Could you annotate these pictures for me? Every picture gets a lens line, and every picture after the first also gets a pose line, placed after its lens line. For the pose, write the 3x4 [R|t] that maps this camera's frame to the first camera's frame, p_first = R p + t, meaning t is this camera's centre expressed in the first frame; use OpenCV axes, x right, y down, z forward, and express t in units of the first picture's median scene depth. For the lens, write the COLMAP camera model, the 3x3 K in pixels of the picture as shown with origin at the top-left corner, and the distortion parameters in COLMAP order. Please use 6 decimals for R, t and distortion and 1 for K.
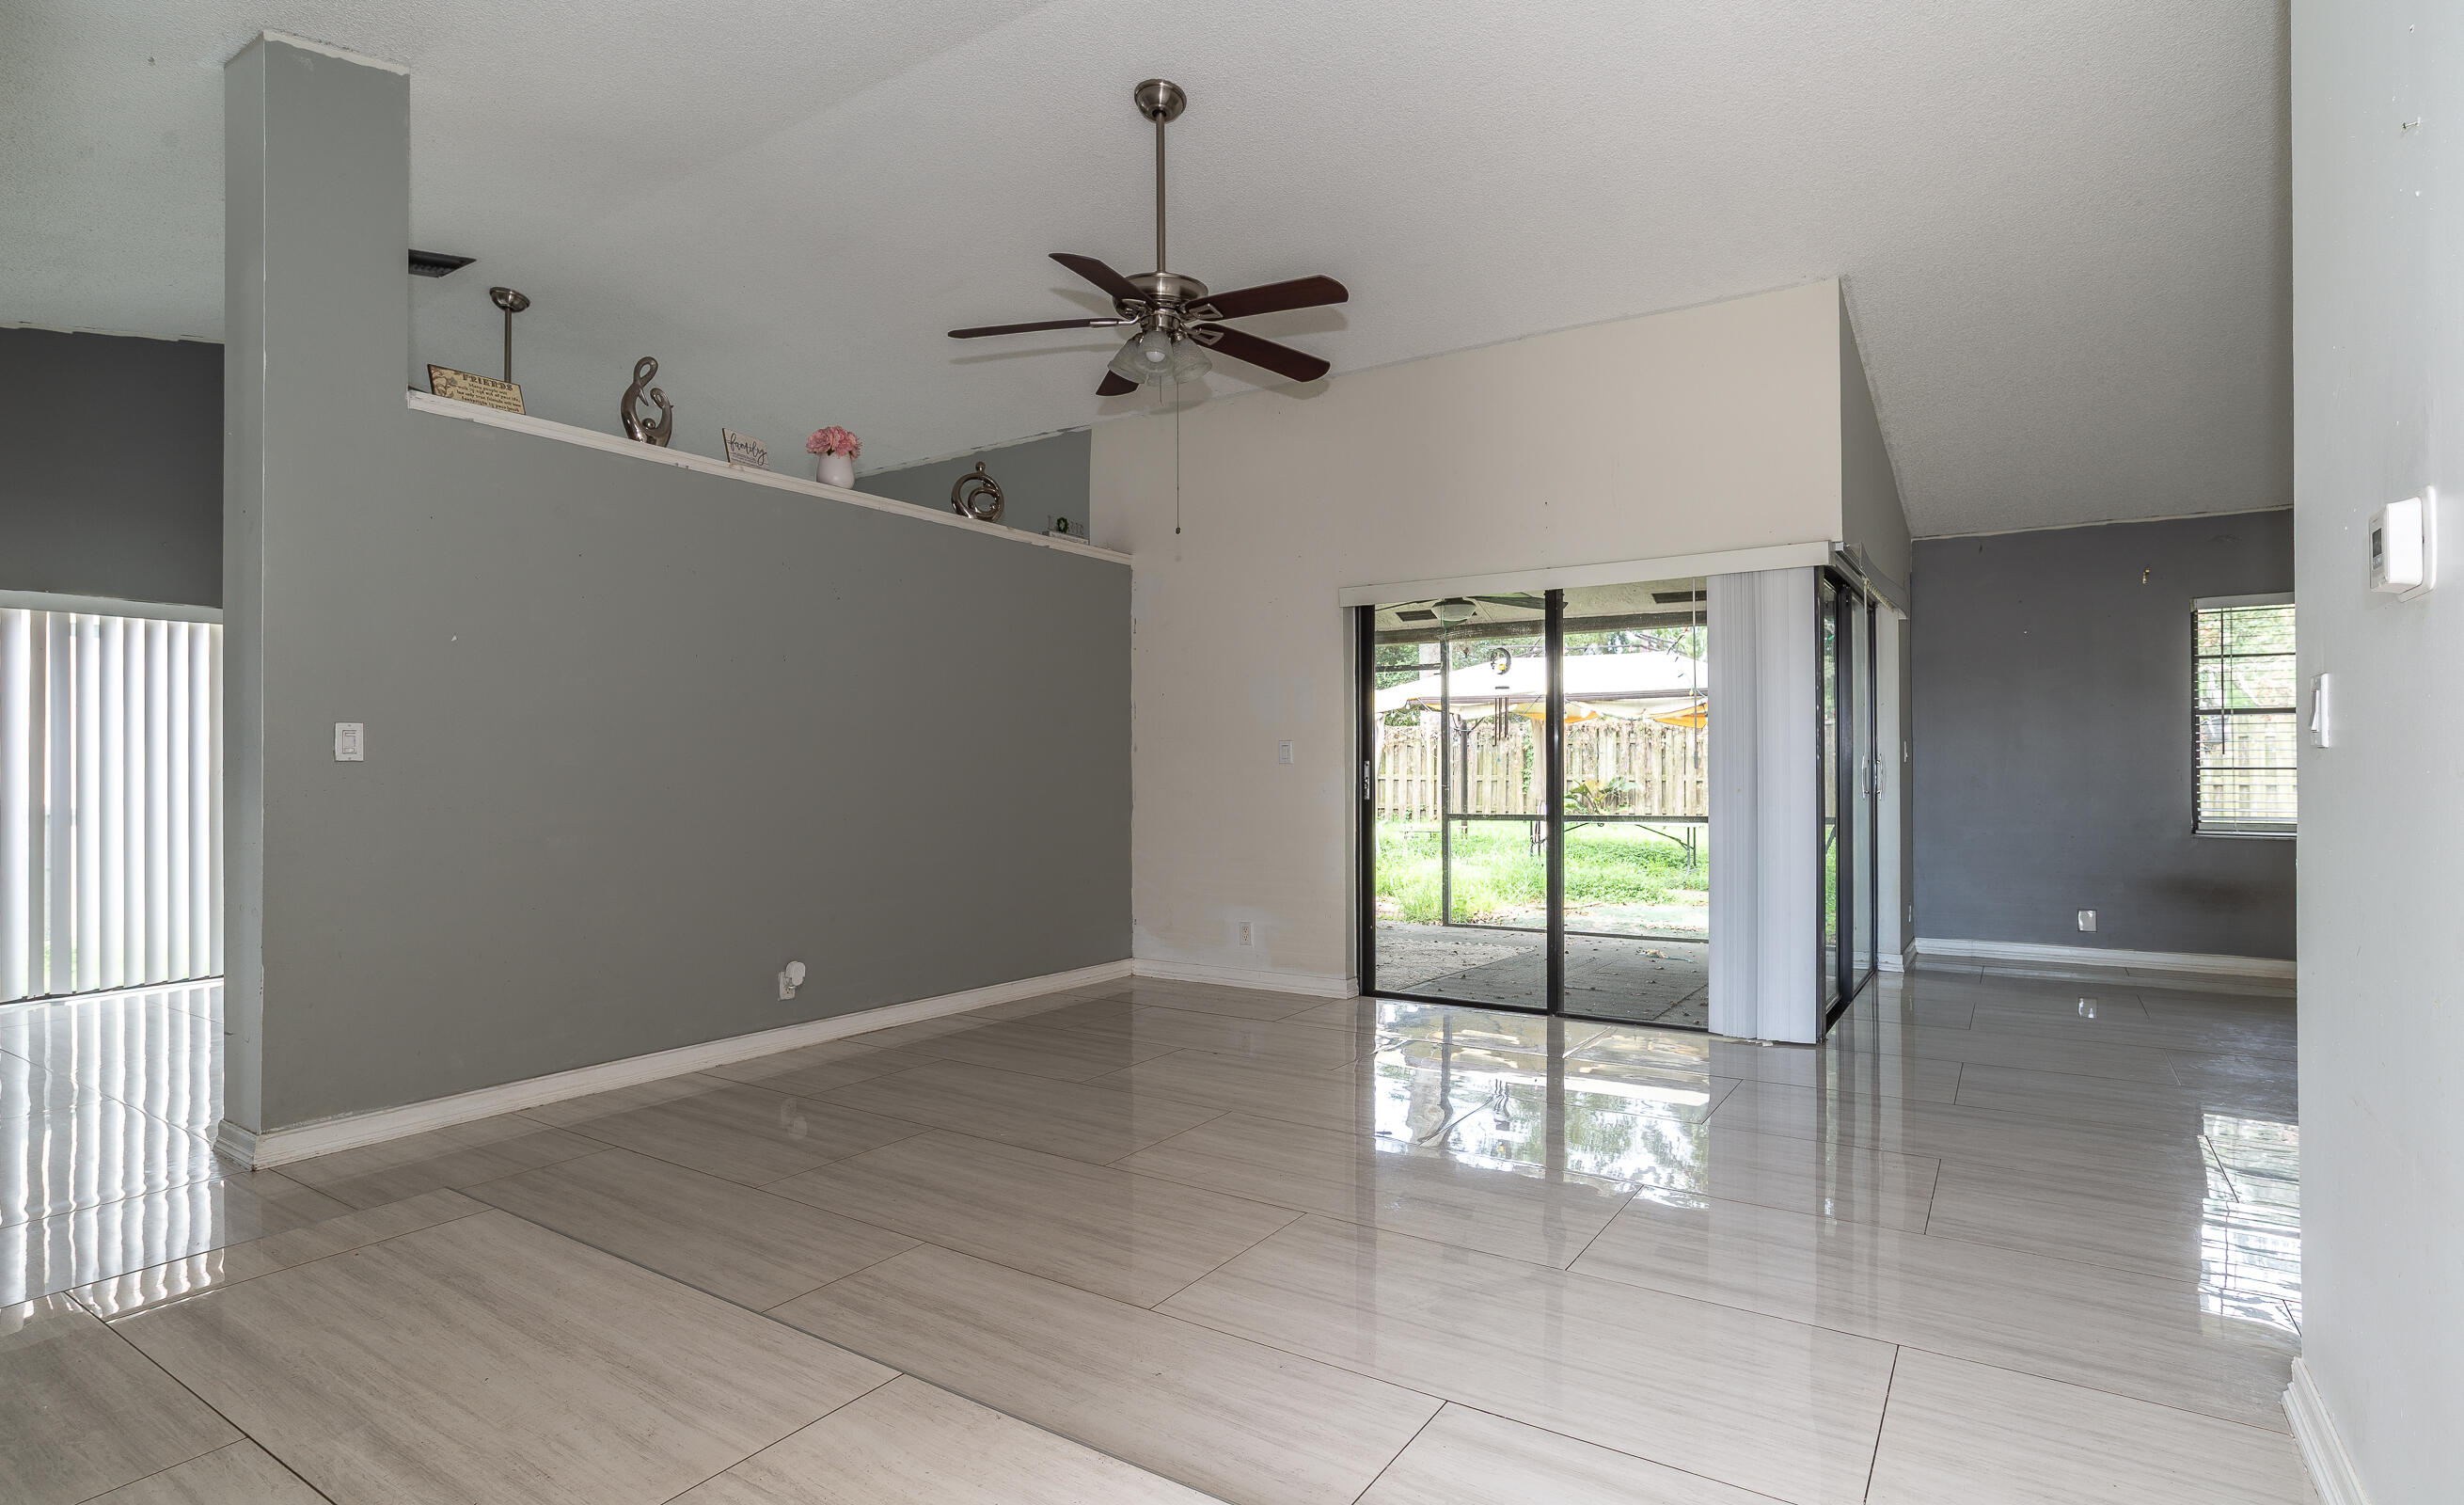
lens RADIAL K [[1191.3, 0, 1231.1], [0, 1191.3, 772.6], [0, 0, 1]] dist [-0.027613, 0.000500]
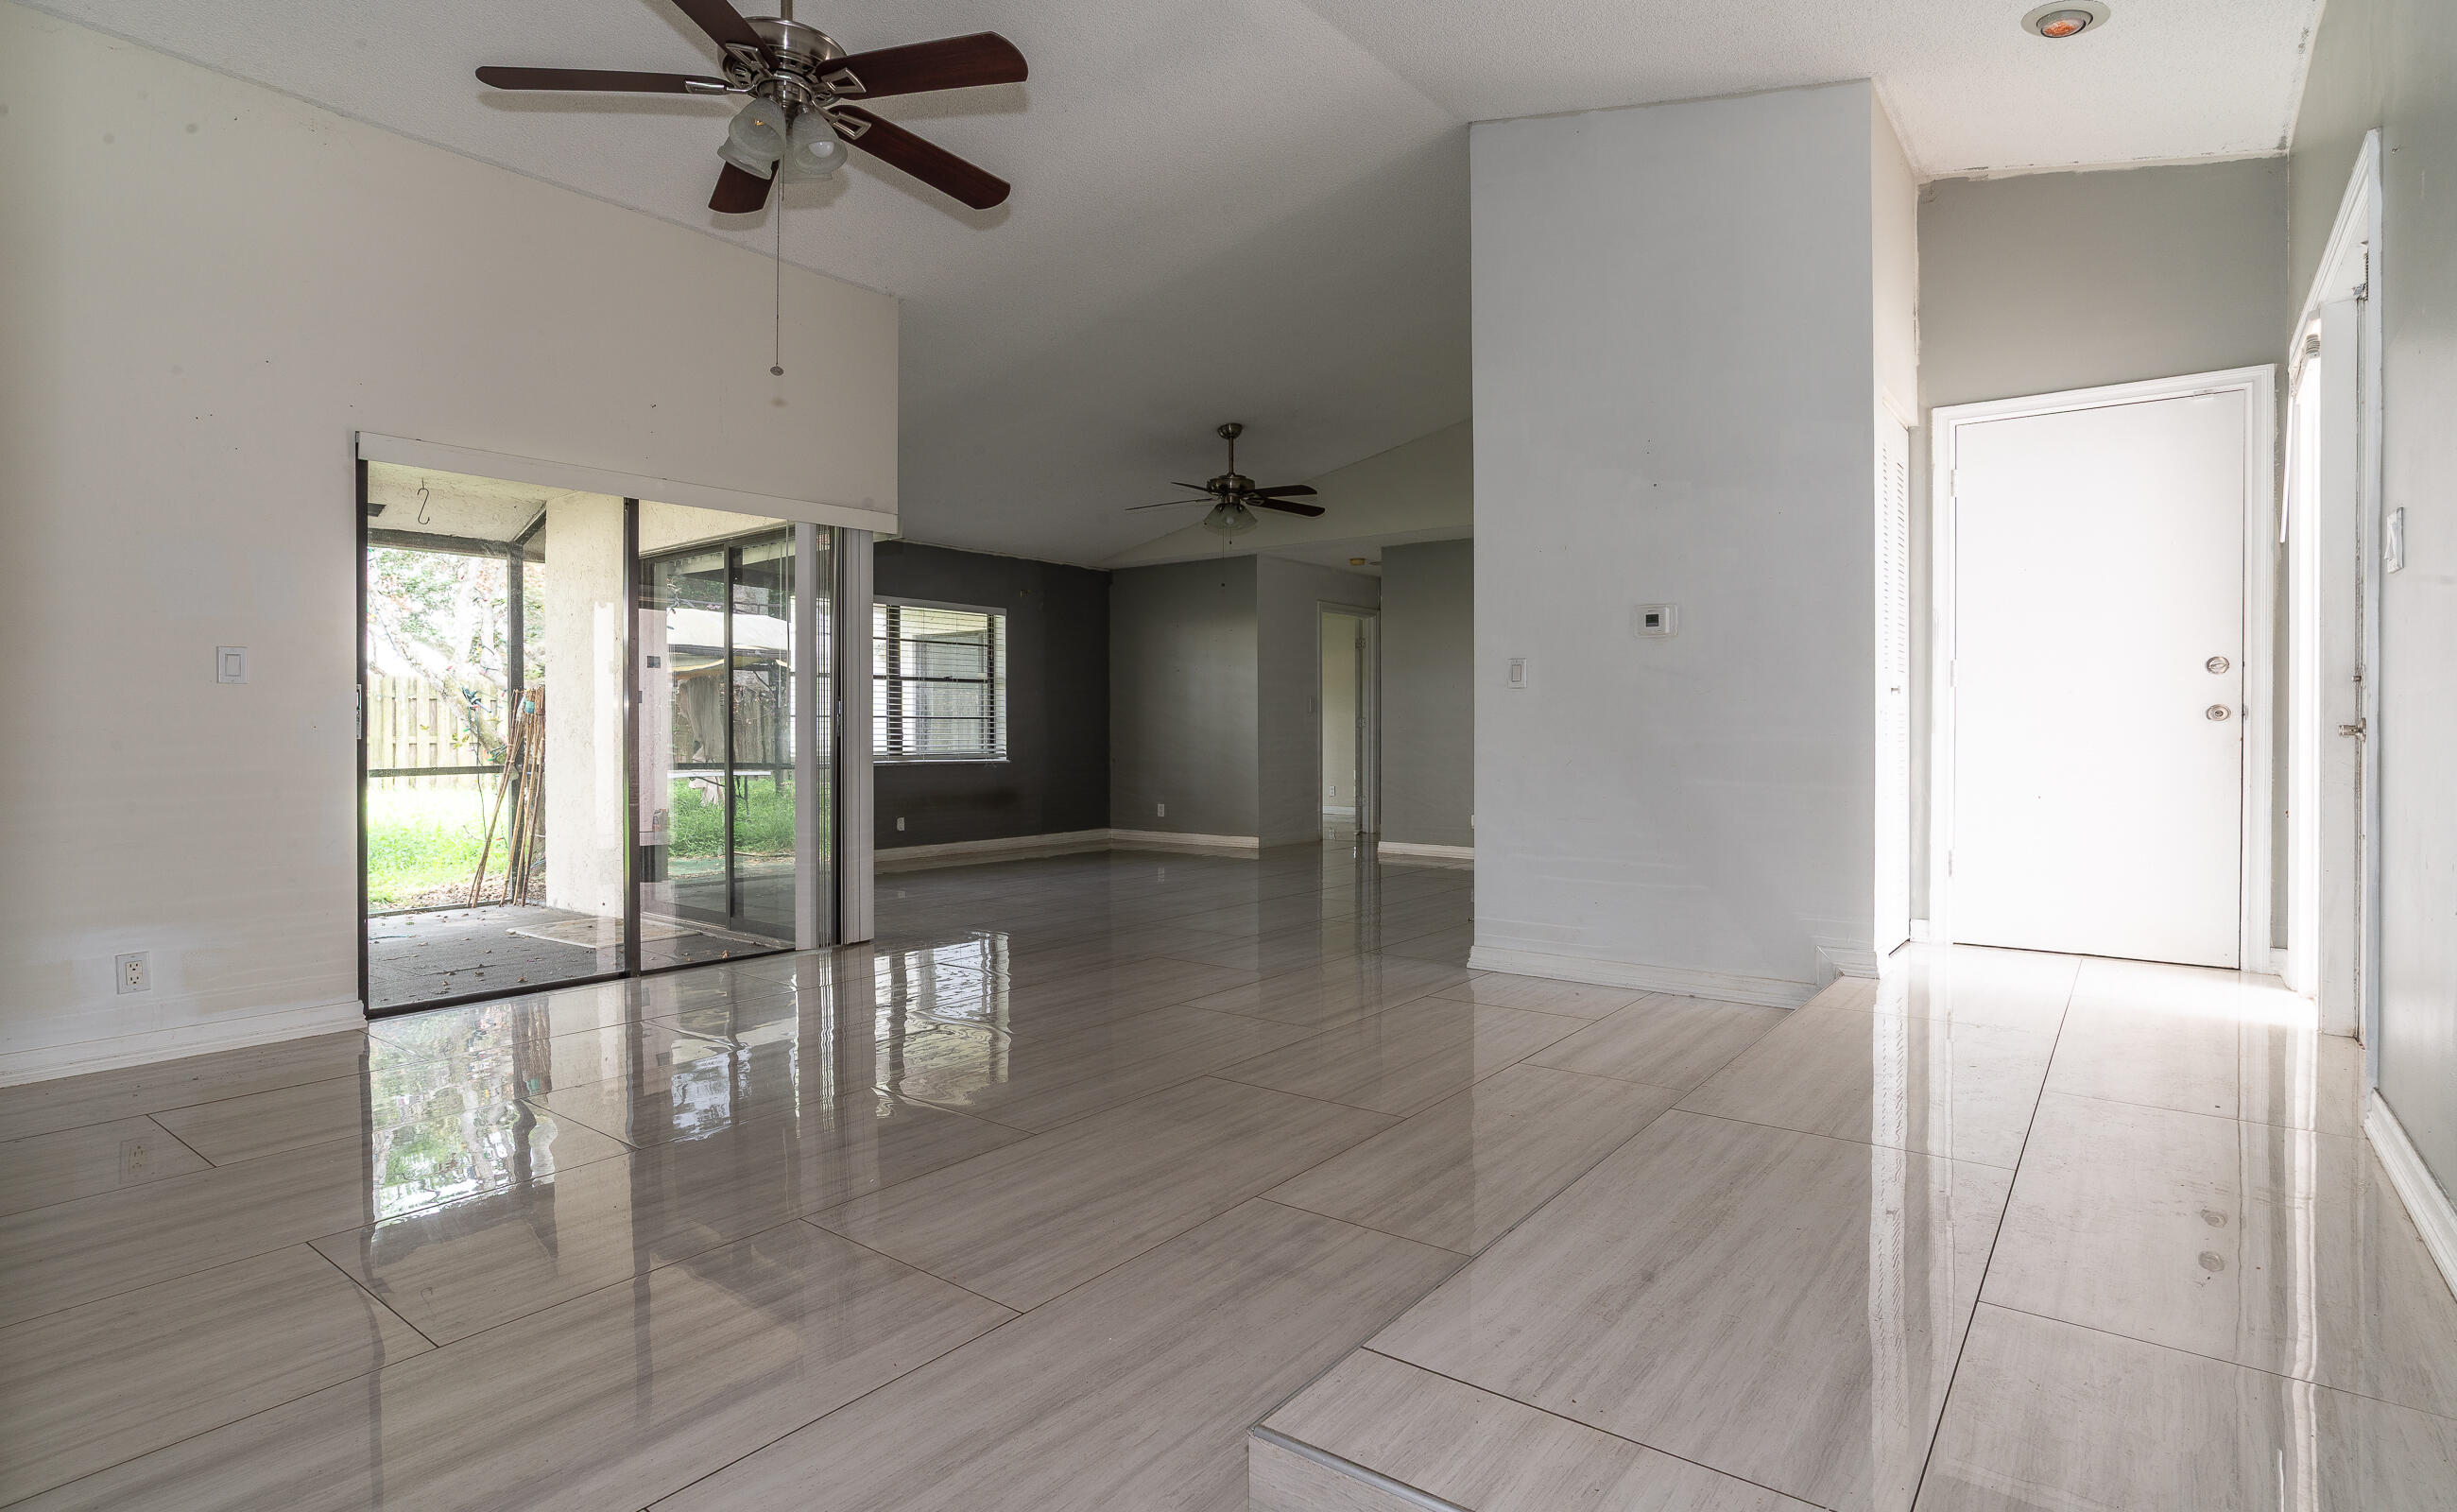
lens RADIAL K [[1238.6, 0, 1195.1], [0, 1238.6, 739.7], [0, 0, 1]] dist [-0.021404, 0.000666]
pose [[0.088746, -0.002517, 0.996051, -0.554852], [0.004876, 0.999986, 0.002092, 0.023644], [-0.996042, 0.004671, 0.088757, 0.449505]]
